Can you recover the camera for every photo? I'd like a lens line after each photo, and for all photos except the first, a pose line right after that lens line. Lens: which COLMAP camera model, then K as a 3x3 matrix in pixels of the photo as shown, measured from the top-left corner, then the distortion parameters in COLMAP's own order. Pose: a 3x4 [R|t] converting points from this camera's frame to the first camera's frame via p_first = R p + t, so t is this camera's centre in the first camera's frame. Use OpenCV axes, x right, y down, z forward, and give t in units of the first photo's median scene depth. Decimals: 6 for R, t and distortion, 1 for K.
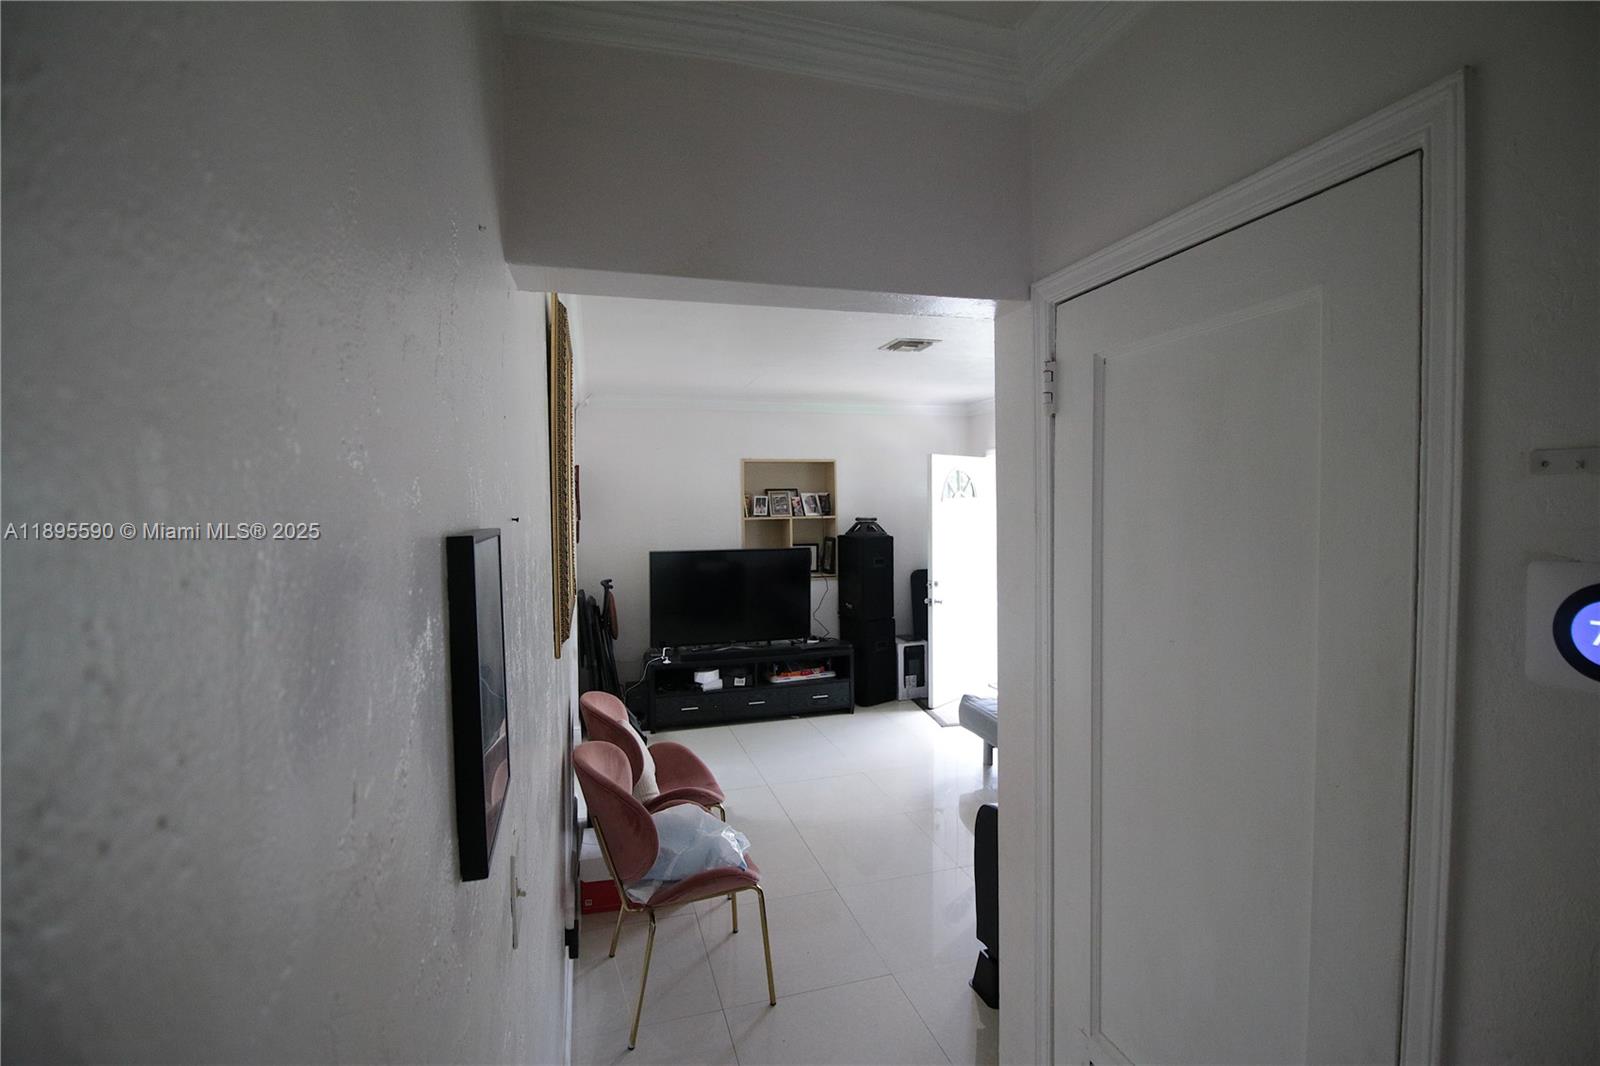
lens RADIAL K [[738.3, 0, 800.6], [0, 738.3, 526.7], [0, 0, 1]] dist [0.002944, -0.014204]
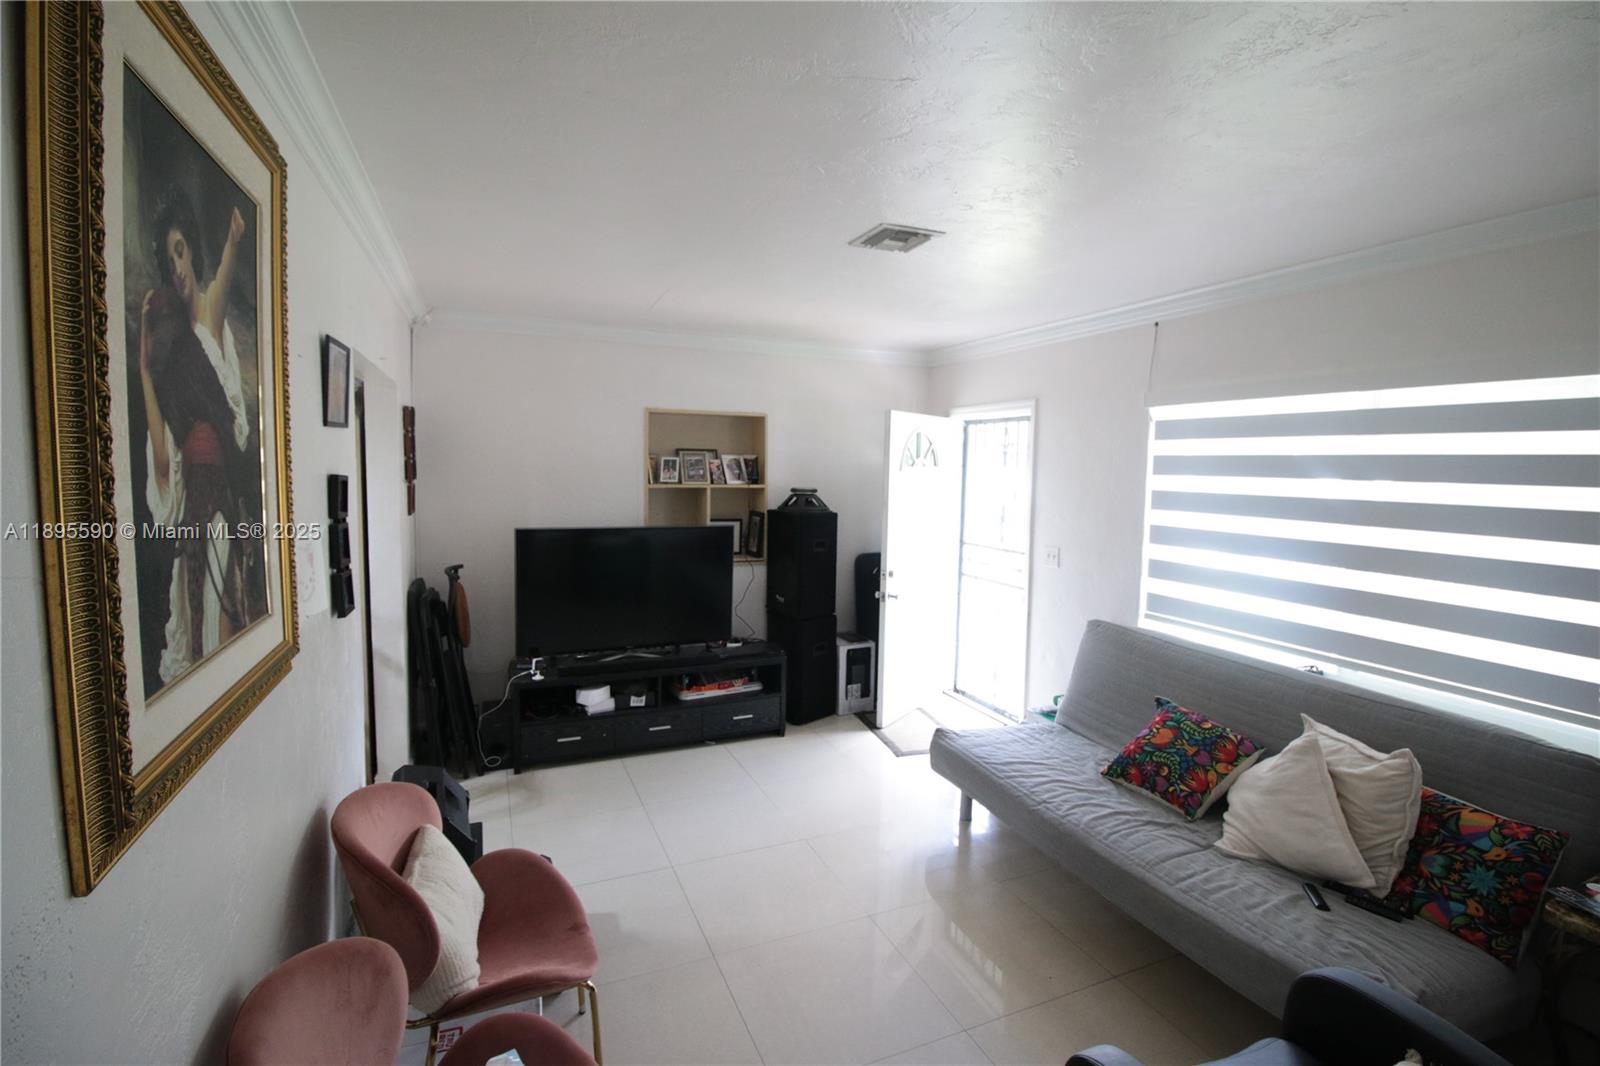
lens RADIAL K [[738.3, 0, 800.6], [0, 738.3, 526.7], [0, 0, 1]] dist [0.002944, -0.014204]
pose [[0.992727, 0.017916, 0.119049, -0.009014], [-0.023816, 0.998548, 0.048318, -0.009709], [-0.118011, -0.050801, 0.991712, 0.217741]]
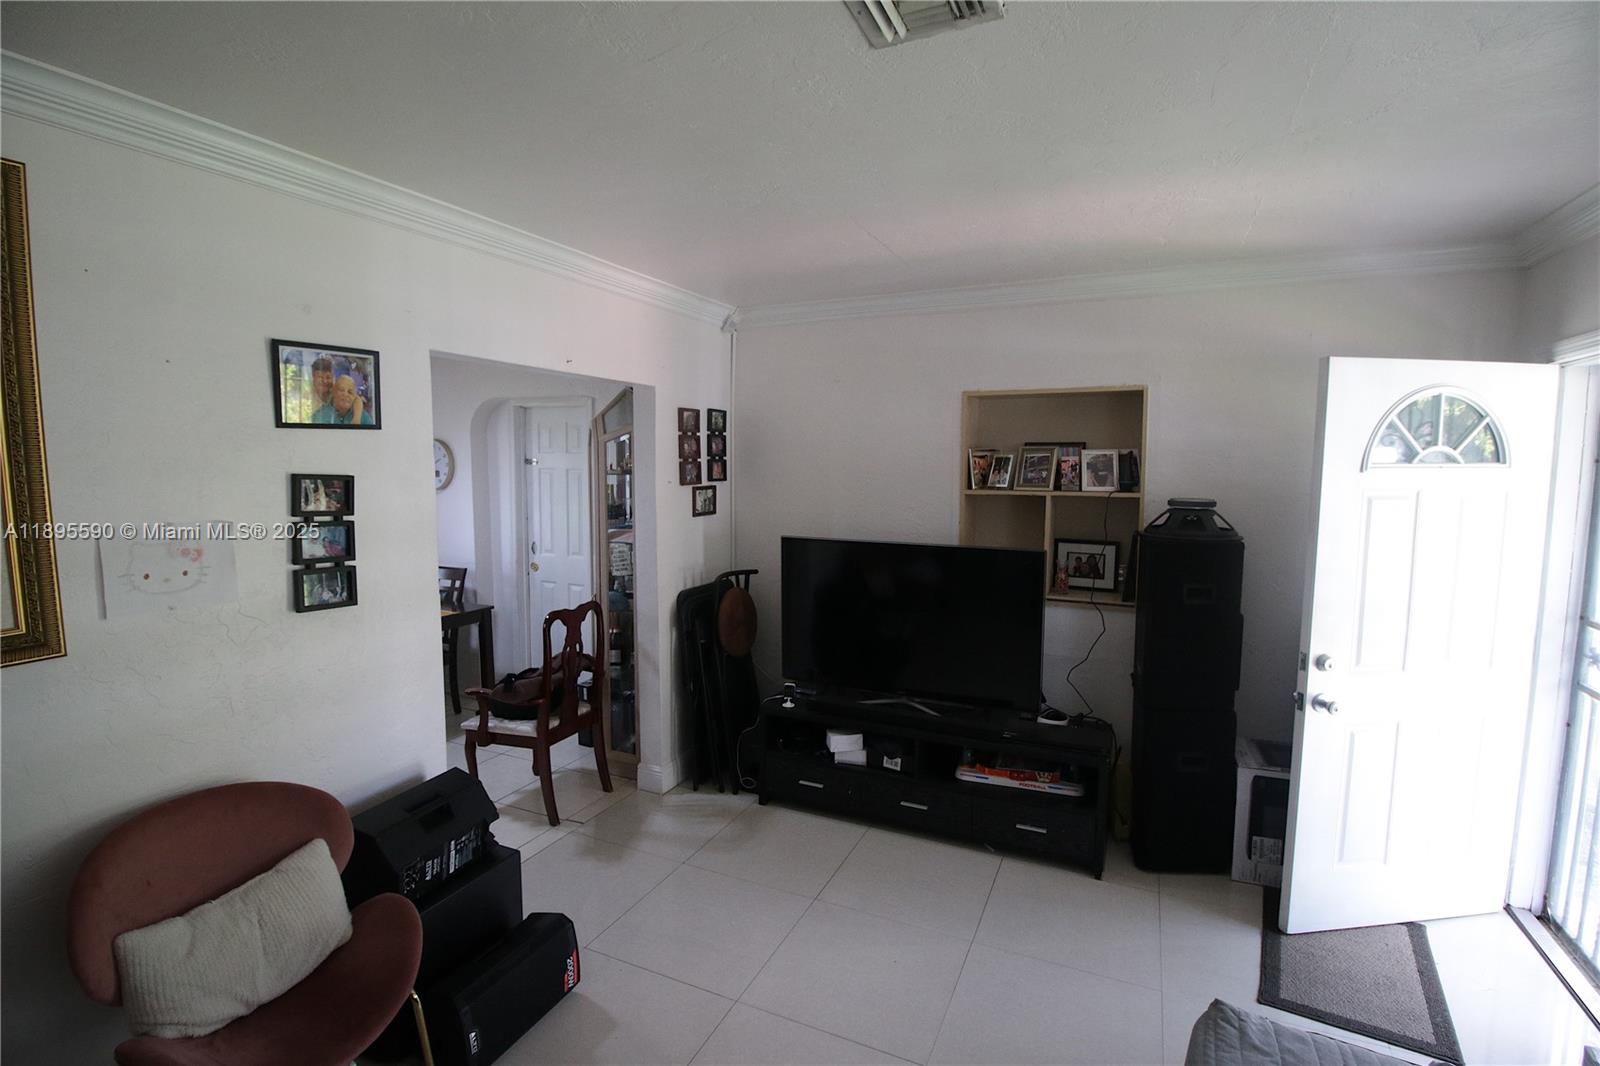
lens RADIAL K [[738.3, 0, 800.6], [0, 738.3, 526.7], [0, 0, 1]] dist [0.002944, -0.014204]
pose [[0.750404, 0.071881, -0.657059, 0.227126], [-0.035361, 0.997011, 0.068688, -0.019621], [0.660033, -0.028309, 0.750703, 0.468975]]
